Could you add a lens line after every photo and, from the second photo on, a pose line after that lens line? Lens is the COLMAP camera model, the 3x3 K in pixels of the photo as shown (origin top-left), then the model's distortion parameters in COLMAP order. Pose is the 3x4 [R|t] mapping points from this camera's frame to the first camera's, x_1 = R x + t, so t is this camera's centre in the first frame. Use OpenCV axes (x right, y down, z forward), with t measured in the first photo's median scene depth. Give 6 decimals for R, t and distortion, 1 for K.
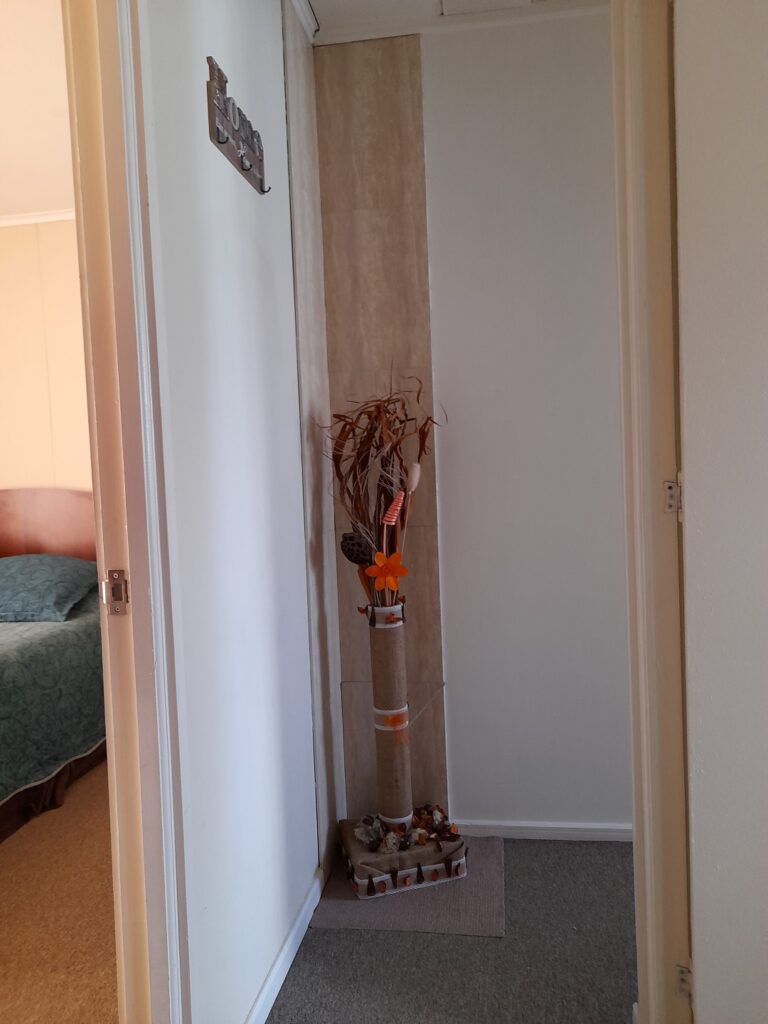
lens RADIAL K [[752.7, 0, 386.0], [0, 752.7, 510.4], [0, 0, 1]] dist [0.033967, -0.033742]
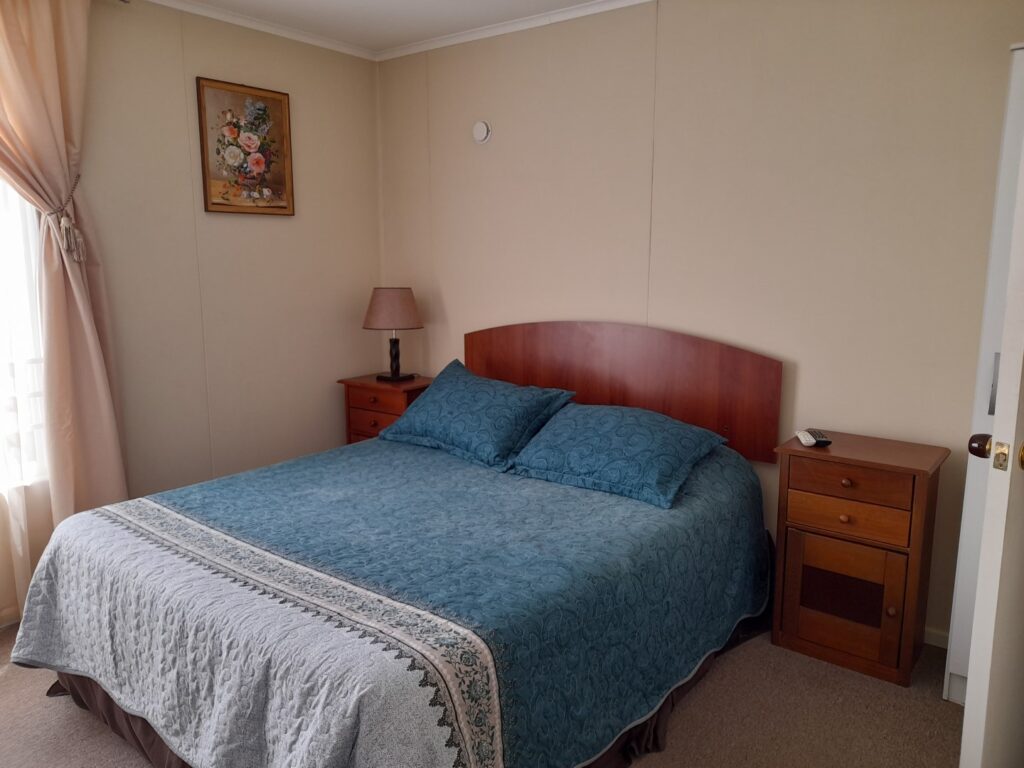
lens RADIAL K [[752.7, 0, 511.5], [0, 752.7, 384.3], [0, 0, 1]] dist [0.033967, -0.033742]
pose [[0.875107, 0.114318, -0.470233, -0.222885], [-0.061783, 0.990138, 0.125734, -0.086445], [0.479969, -0.080978, 0.873540, 0.231747]]
